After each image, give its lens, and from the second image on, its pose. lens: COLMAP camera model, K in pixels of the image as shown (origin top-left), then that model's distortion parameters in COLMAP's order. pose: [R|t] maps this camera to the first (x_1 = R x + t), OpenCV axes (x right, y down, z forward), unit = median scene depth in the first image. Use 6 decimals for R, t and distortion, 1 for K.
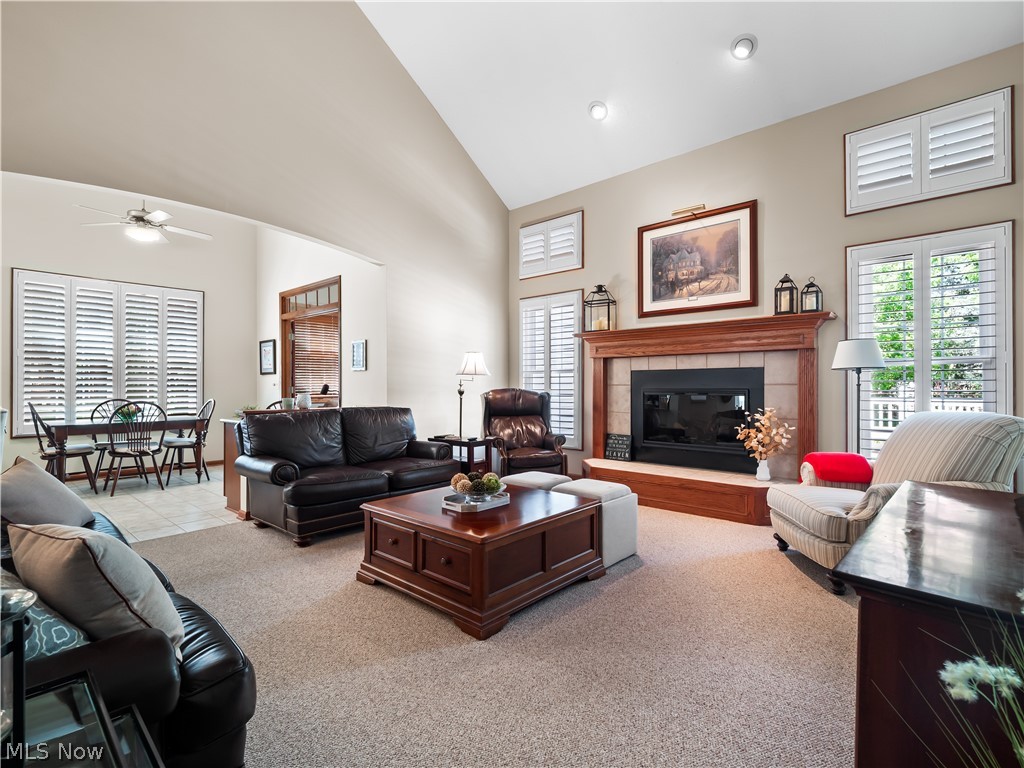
lens RADIAL K [[501.1, 0, 509.2], [0, 501.1, 383.9], [0, 0, 1]] dist [0.006180, -0.005080]
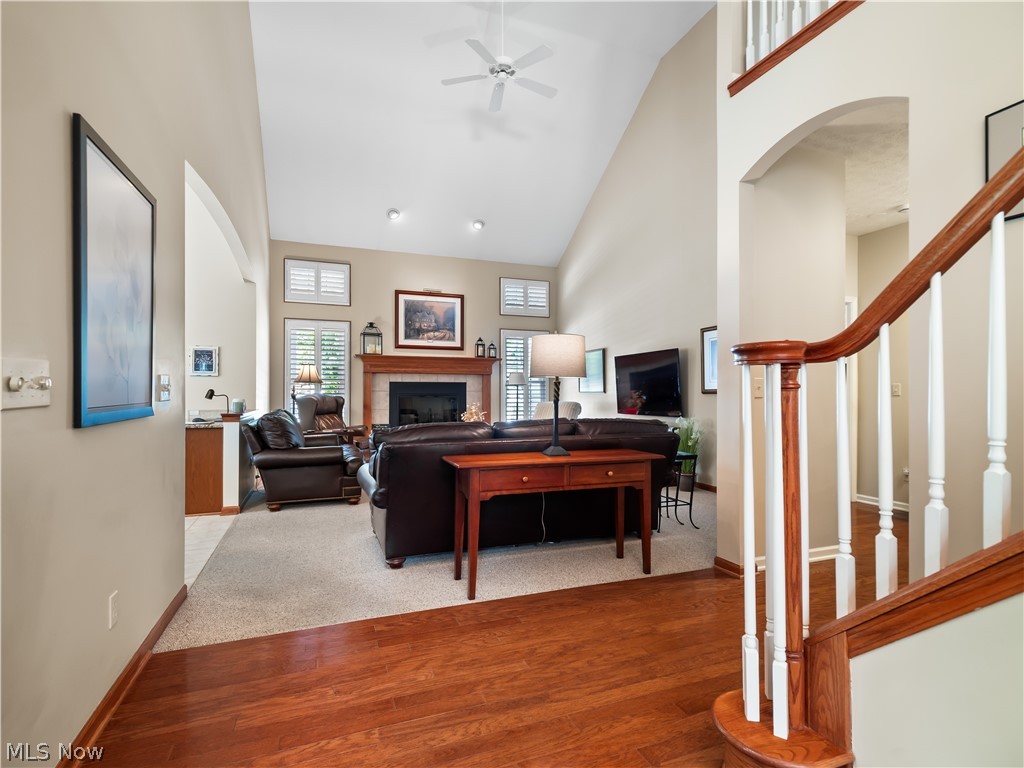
lens RADIAL K [[501.1, 0, 508.3], [0, 501.1, 388.3], [0, 0, 1]] dist [0.006180, -0.005080]
pose [[0.462595, 0.011423, 0.886496, -0.978949], [-0.007140, 0.999933, -0.009159, 0.004716], [-0.886541, -0.002093, 0.462645, -0.031005]]
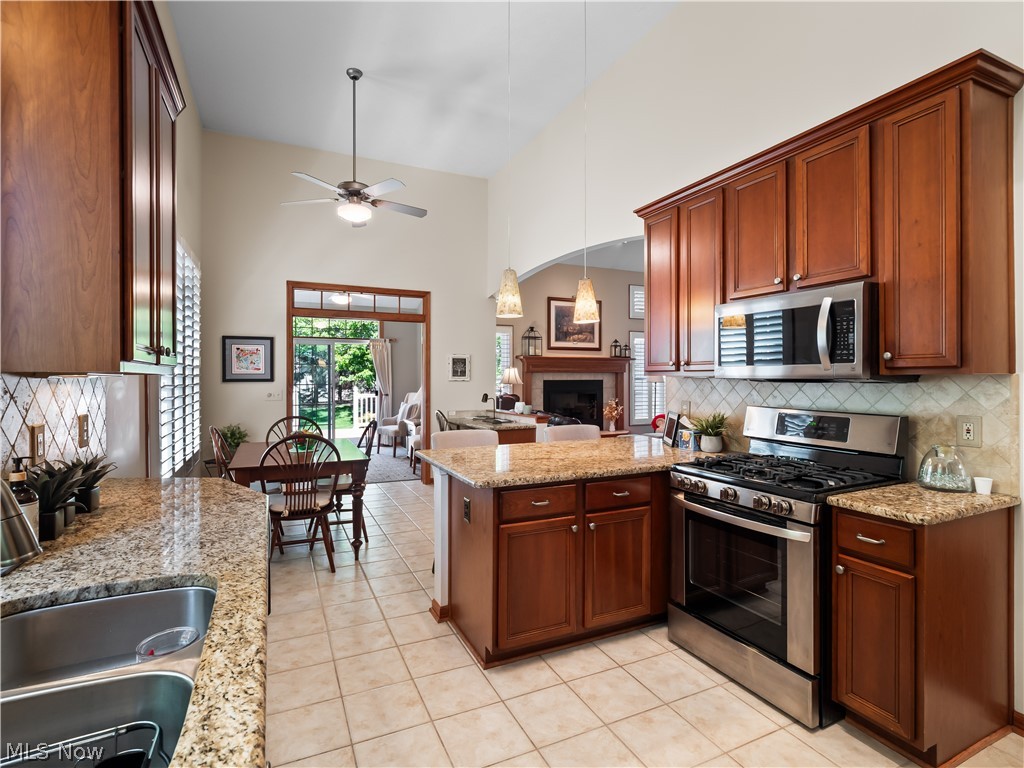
lens RADIAL K [[501.1, 0, 506.3], [0, 501.1, 383.1], [0, 0, 1]] dist [0.006180, -0.005080]
pose [[0.391419, -0.006935, 0.920186, -1.404937], [-0.002065, 0.999962, 0.008415, -0.032635], [-0.920210, -0.005194, 0.391390, 0.471922]]
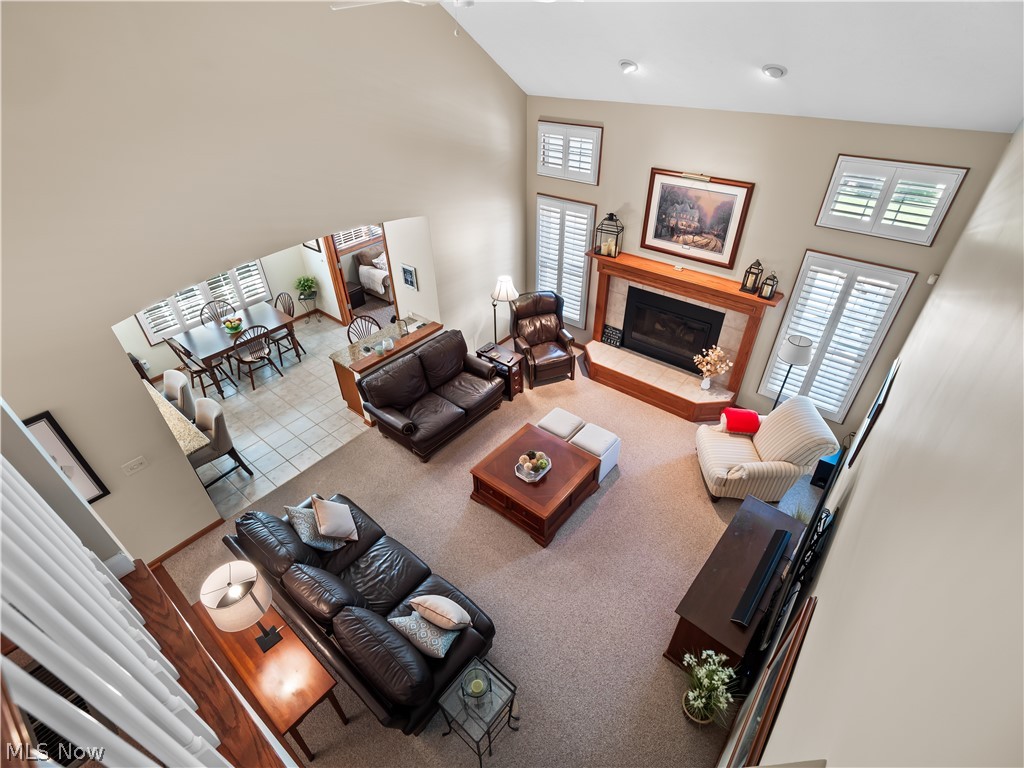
lens RADIAL K [[501.1, 0, 510.3], [0, 501.1, 388.0], [0, 0, 1]] dist [0.006180, -0.005080]
pose [[0.998822, -0.039789, 0.027777, -0.104346], [0.014883, 0.796025, 0.605081, -0.611285], [-0.046187, -0.603955, 0.795679, -0.153761]]
